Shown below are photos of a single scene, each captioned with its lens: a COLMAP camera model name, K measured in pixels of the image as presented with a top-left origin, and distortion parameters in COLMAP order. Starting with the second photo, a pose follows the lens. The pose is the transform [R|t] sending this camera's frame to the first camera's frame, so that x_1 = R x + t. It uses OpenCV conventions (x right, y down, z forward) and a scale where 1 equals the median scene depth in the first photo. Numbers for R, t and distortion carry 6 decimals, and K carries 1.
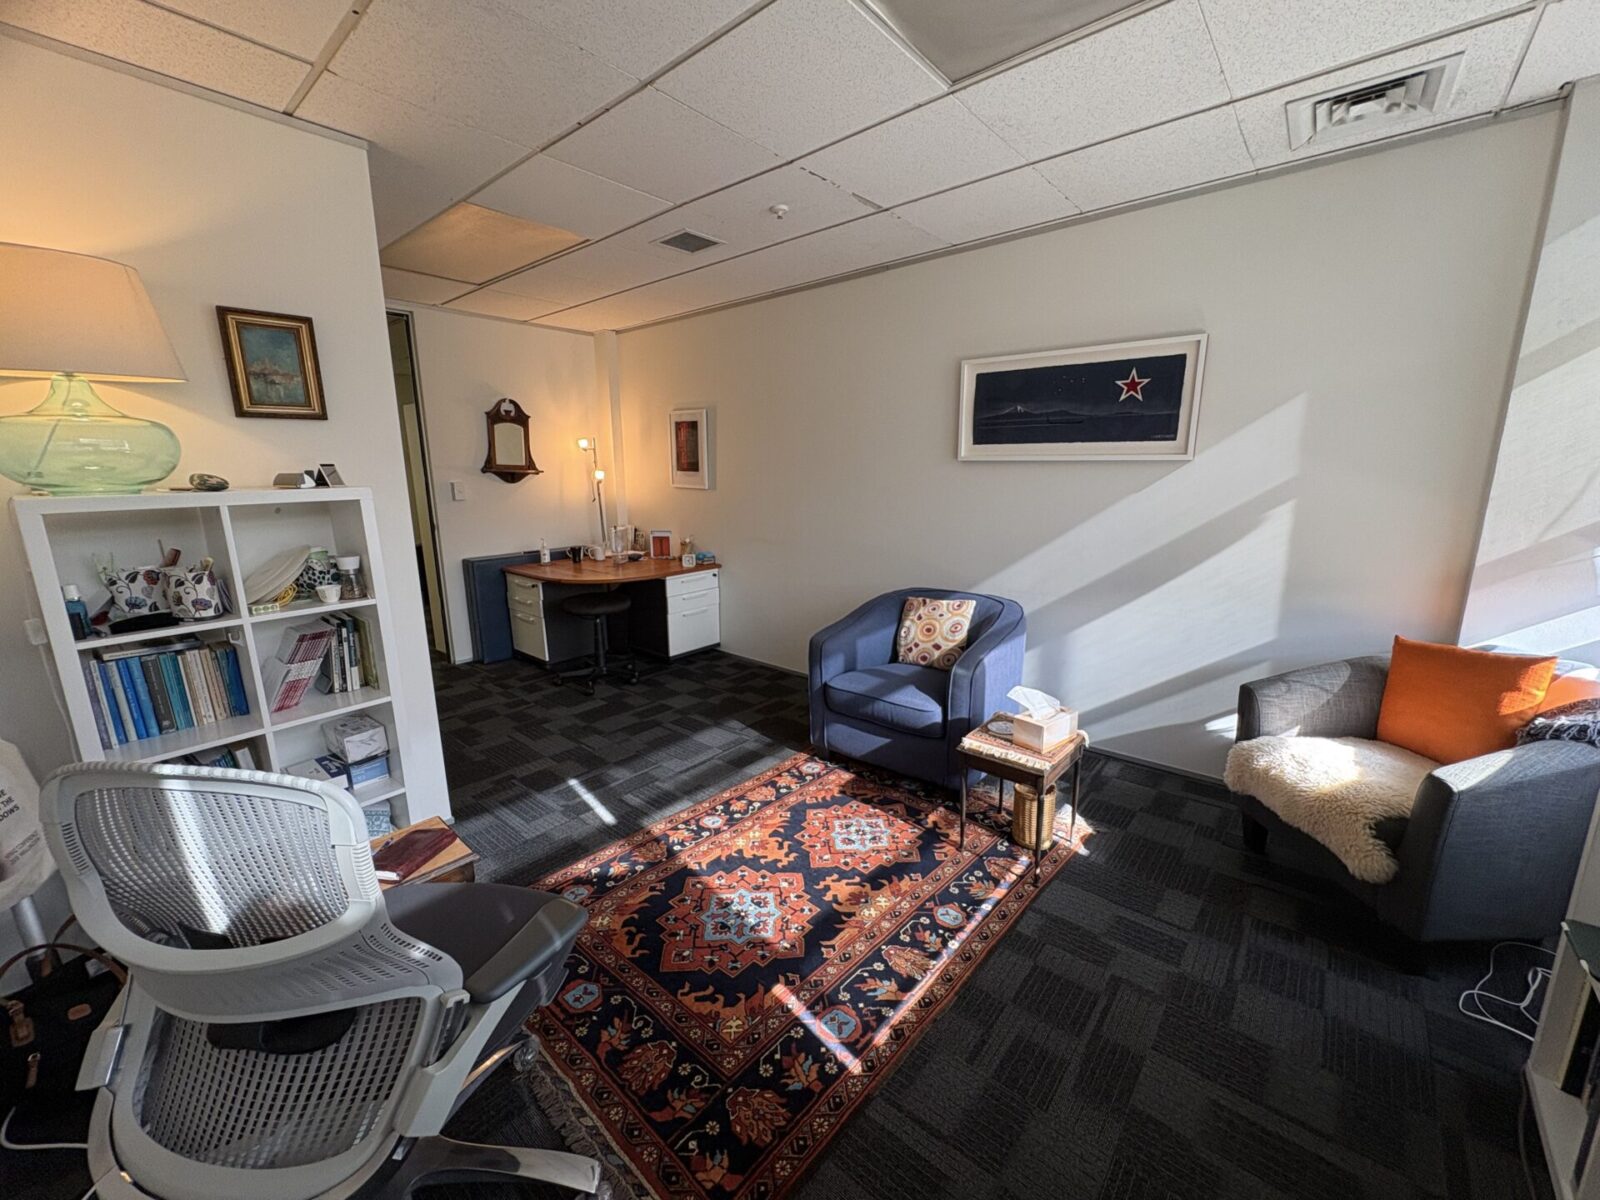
lens RADIAL K [[640.6, 0, 799.9], [0, 640.6, 600.2], [0, 0, 1]] dist [0.000621, 0.000021]
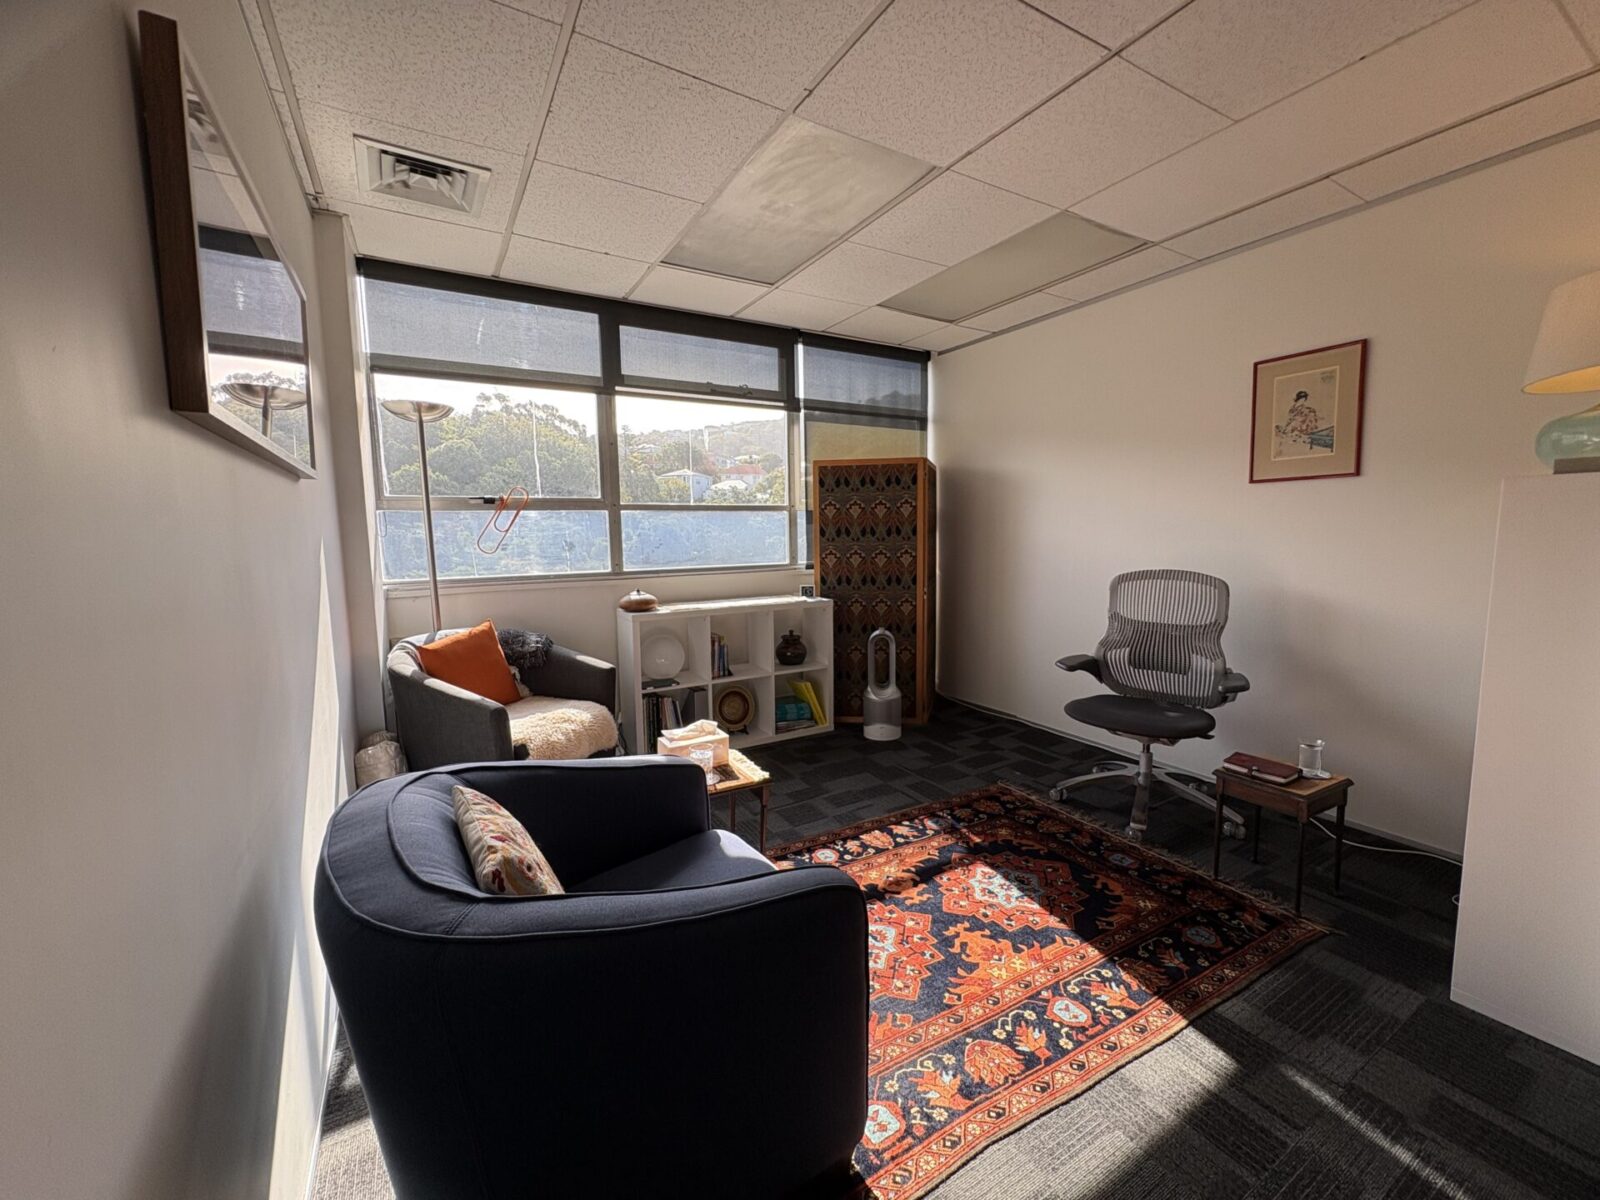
lens RADIAL K [[640.6, 0, 797.5], [0, 640.6, 597.0], [0, 0, 1]] dist [0.000621, 0.000021]
pose [[-0.944912, -0.008629, 0.327211, -0.096218], [0.092370, 0.951993, 0.291851, -0.296775], [-0.314021, 0.305998, -0.898752, 1.734752]]
